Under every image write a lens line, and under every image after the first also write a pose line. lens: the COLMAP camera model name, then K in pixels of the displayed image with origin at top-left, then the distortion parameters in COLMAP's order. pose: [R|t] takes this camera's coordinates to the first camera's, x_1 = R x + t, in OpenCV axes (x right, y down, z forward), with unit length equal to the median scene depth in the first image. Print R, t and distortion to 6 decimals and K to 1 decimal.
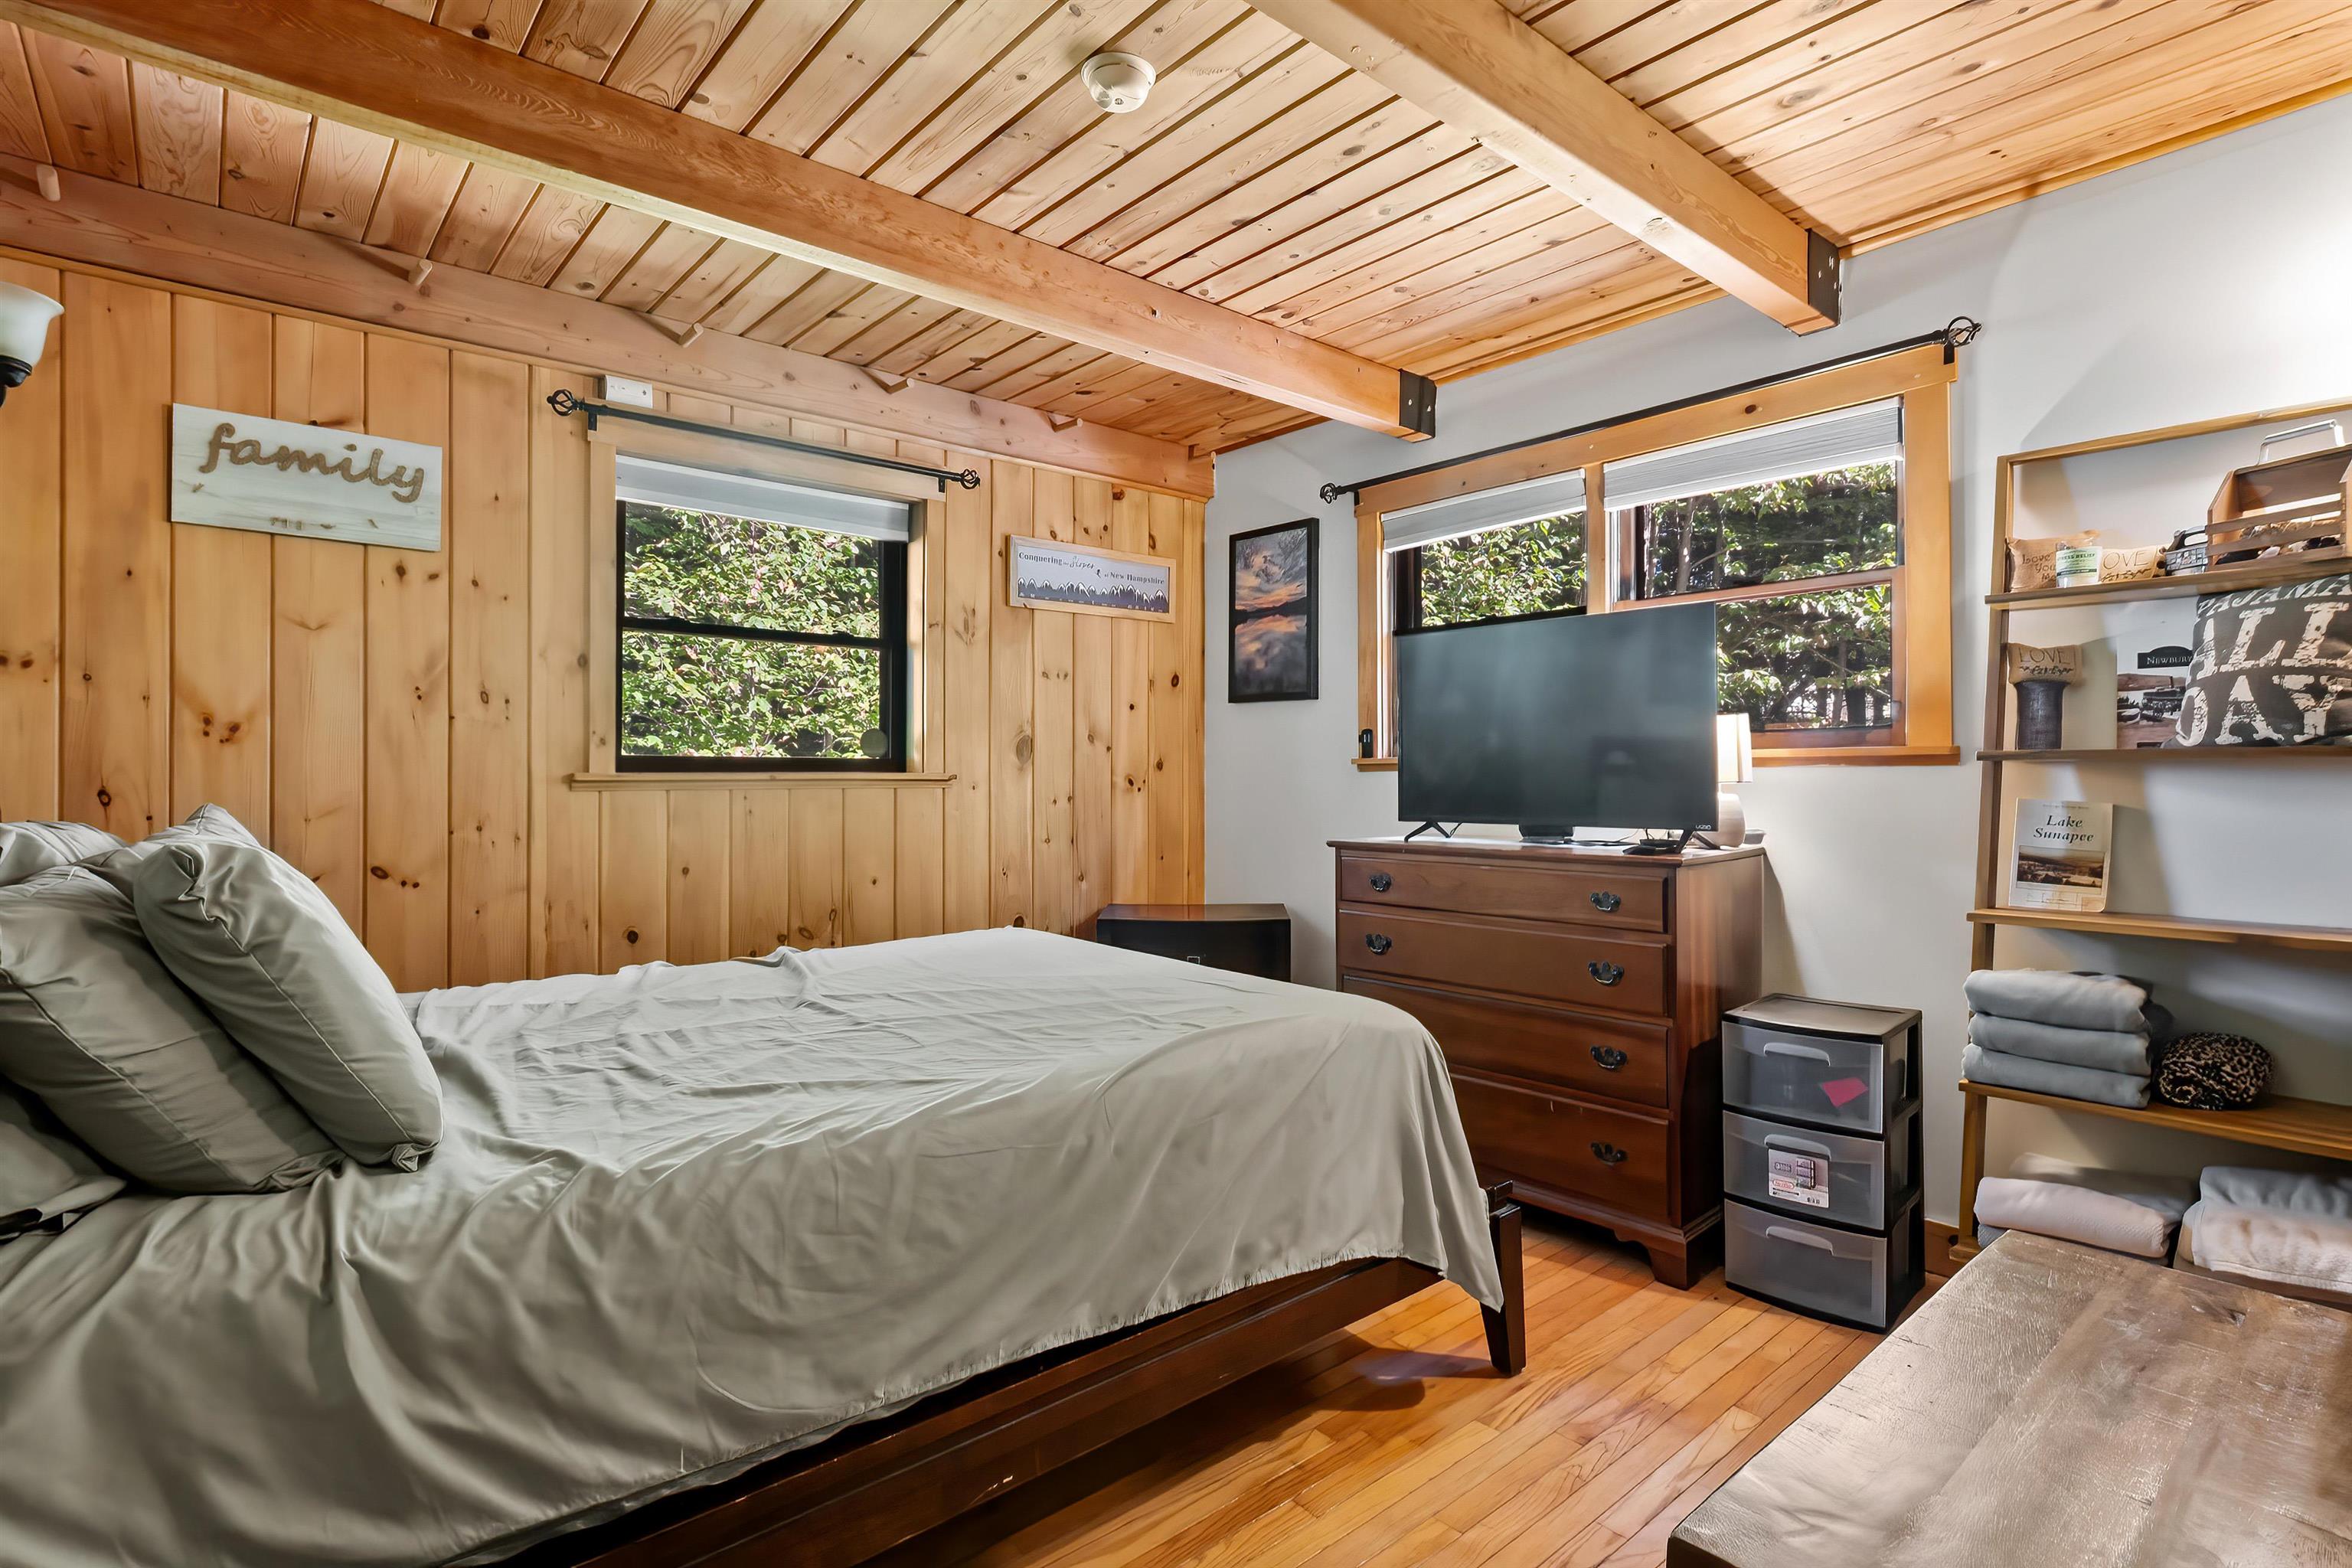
lens RADIAL K [[1138.4, 0, 1173.5], [0, 1138.4, 771.0], [0, 0, 1]] dist [-0.000795, 0.000030]
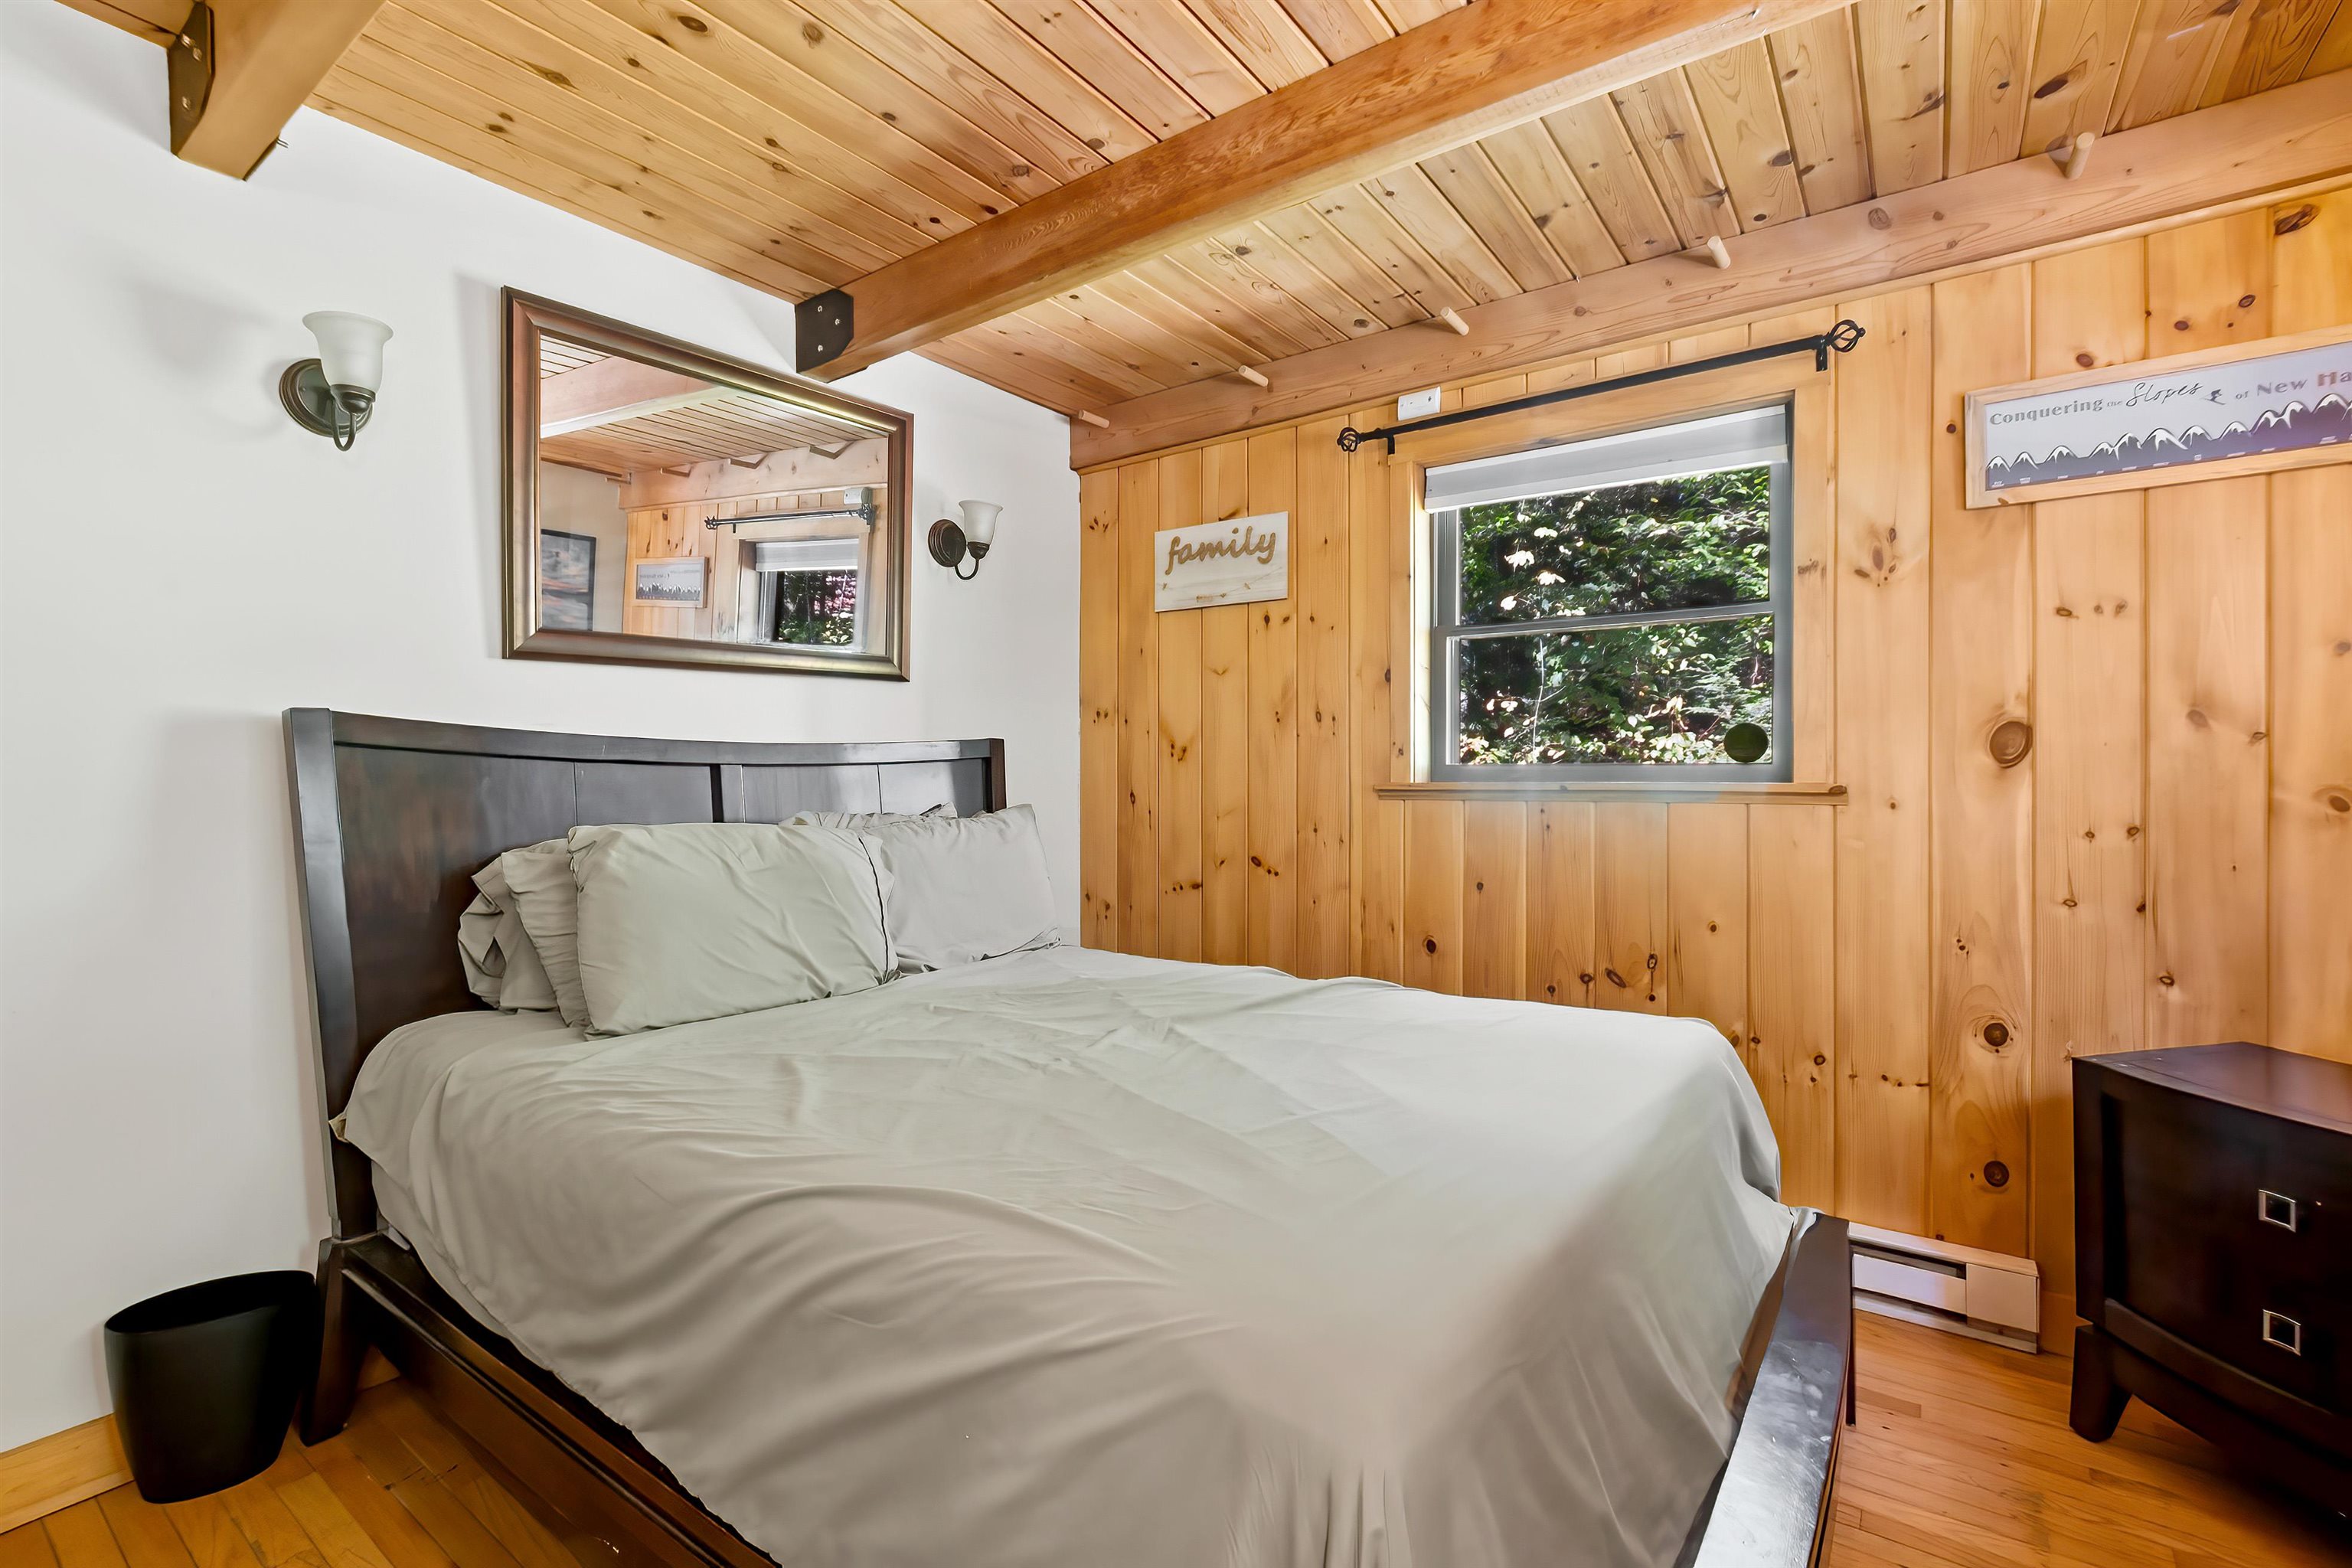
lens RADIAL K [[1039.3, 0, 1176.0], [0, 1039.3, 784.0], [0, 0, 1]] dist [-0.020332, 0.009111]
pose [[0.245261, 0.005892, -0.969439, 0.422887], [0.003596, 0.999969, 0.006987, -0.005081], [0.969450, -0.005200, 0.245232, 0.668291]]
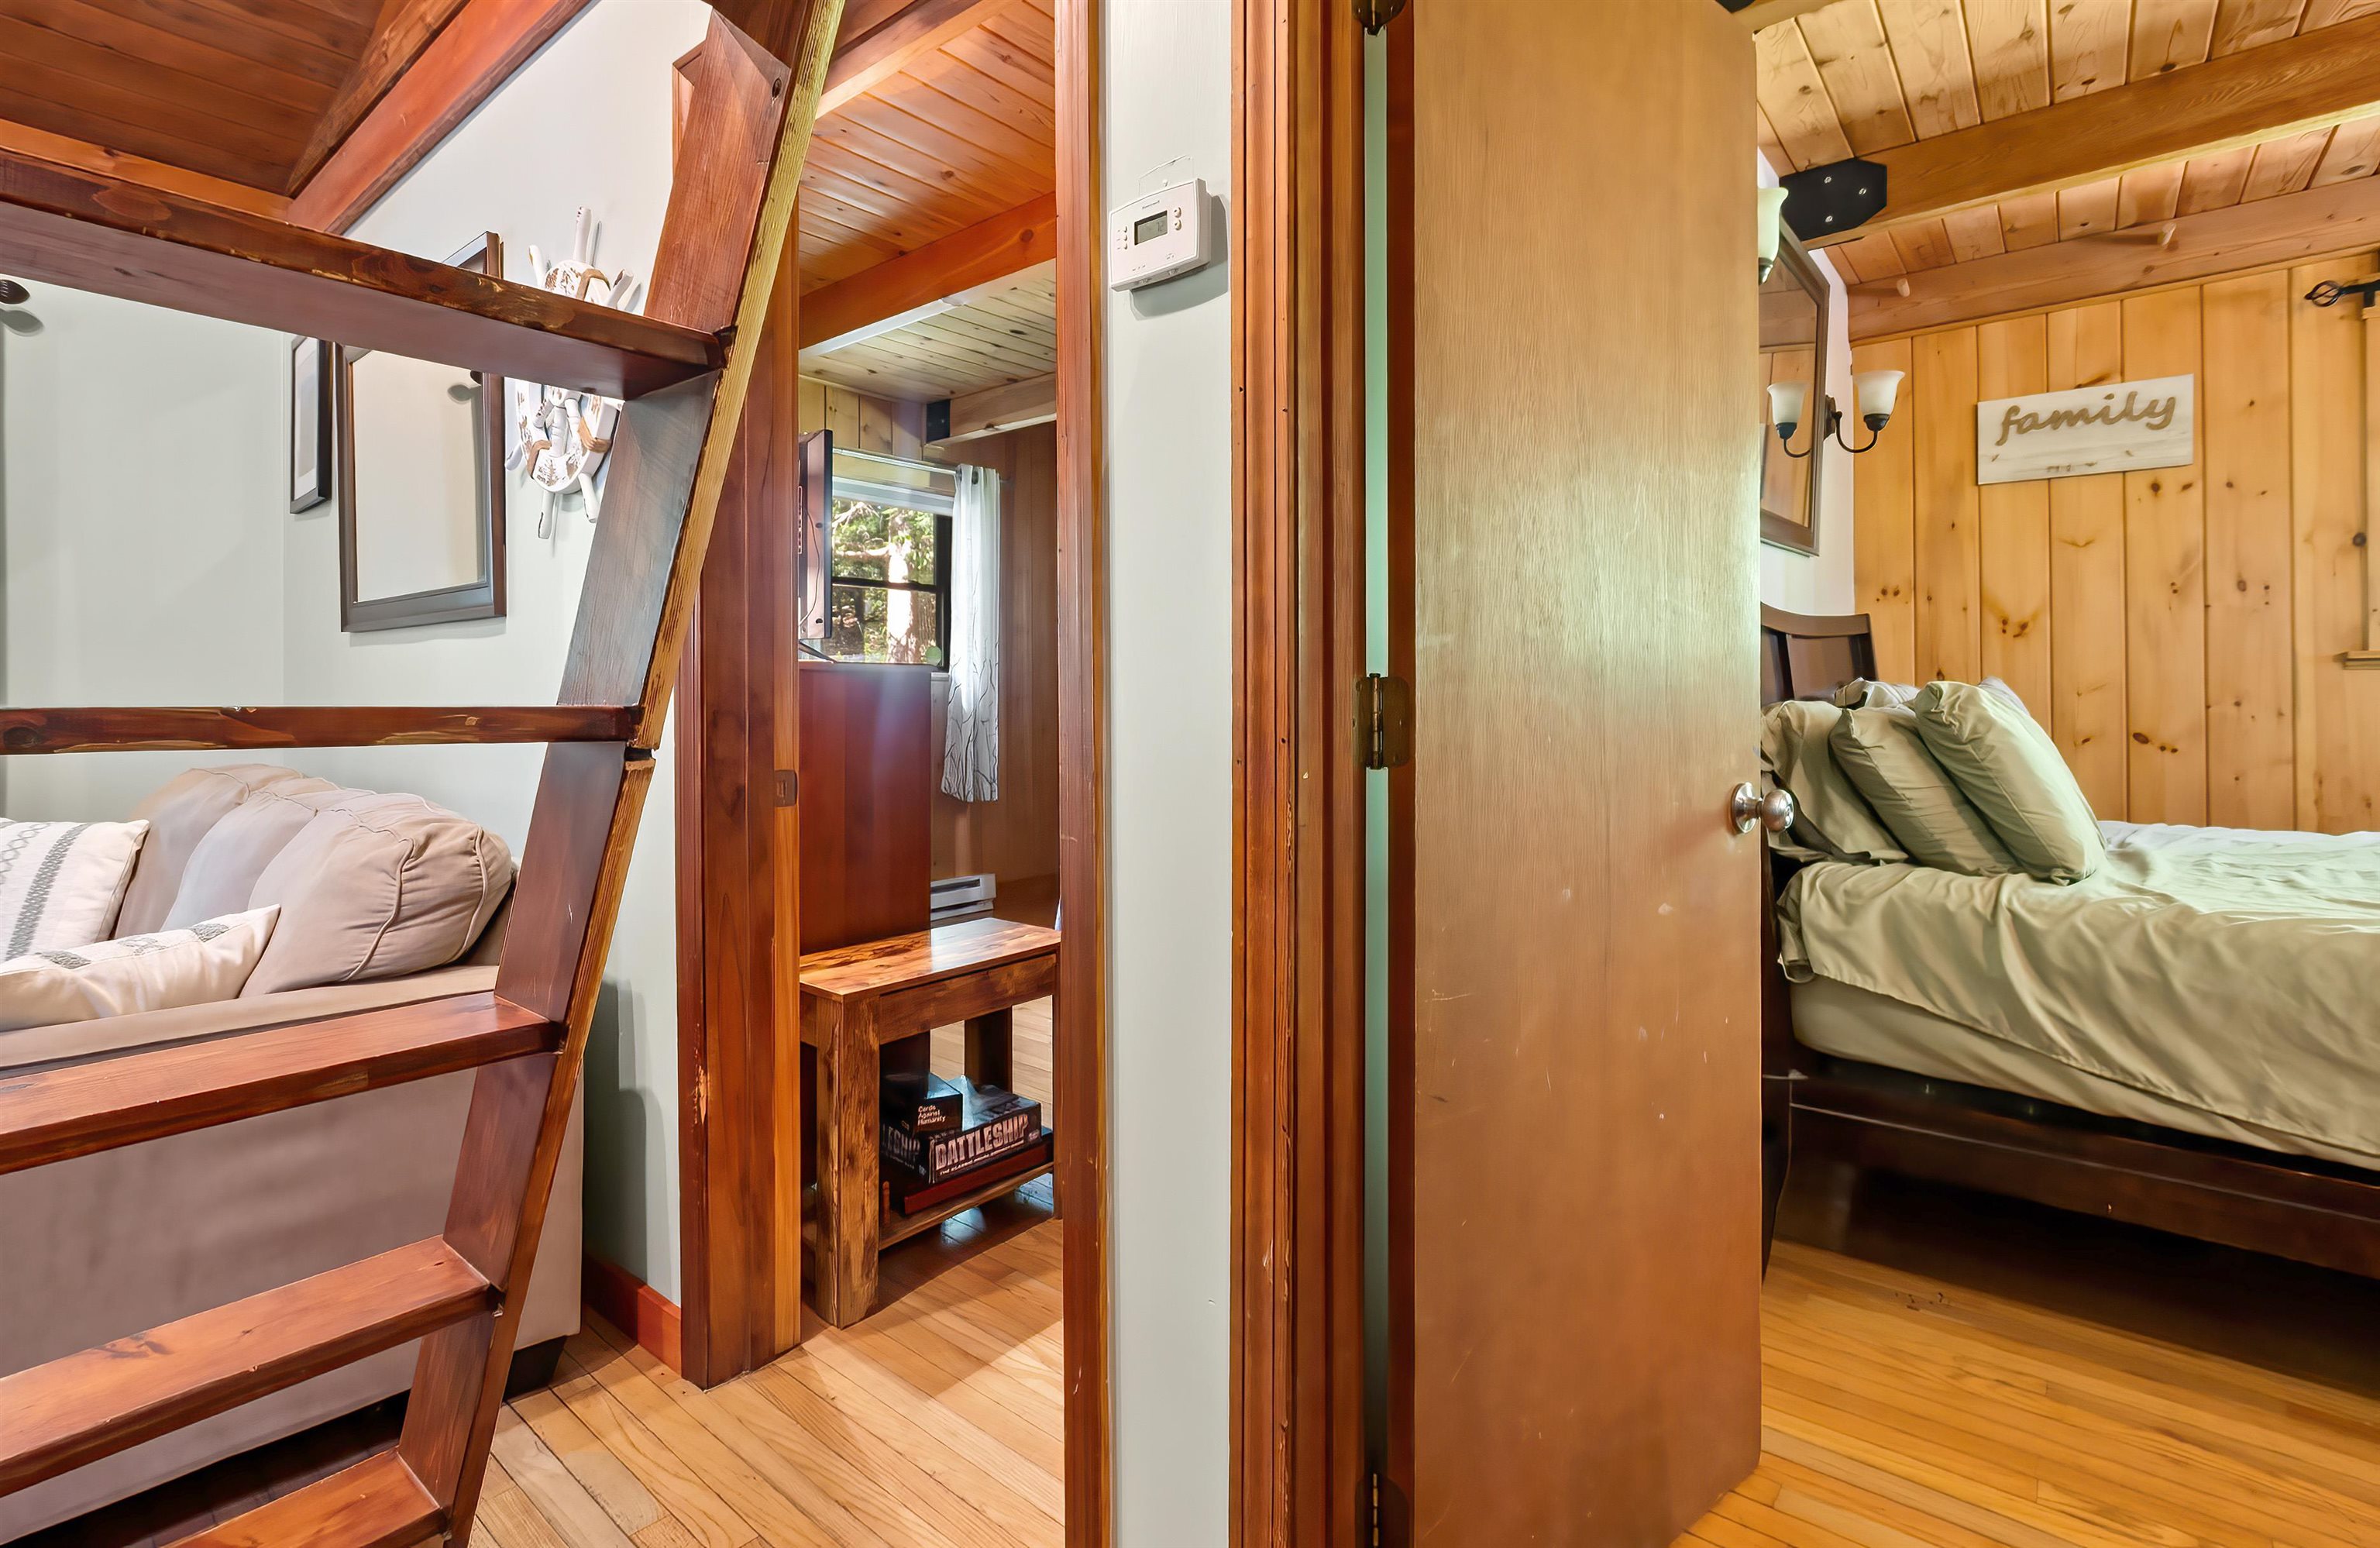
lens RADIAL K [[1115.8, 0, 1185.4], [0, 1115.8, 686.1], [0, 0, 1]] dist [-0.001868, 0.004574]
pose [[0.182752, -0.007764, -0.983128, 0.309352], [0.012534, 0.999906, -0.005567, 0.029136], [0.983079, -0.011305, 0.182832, -0.237449]]
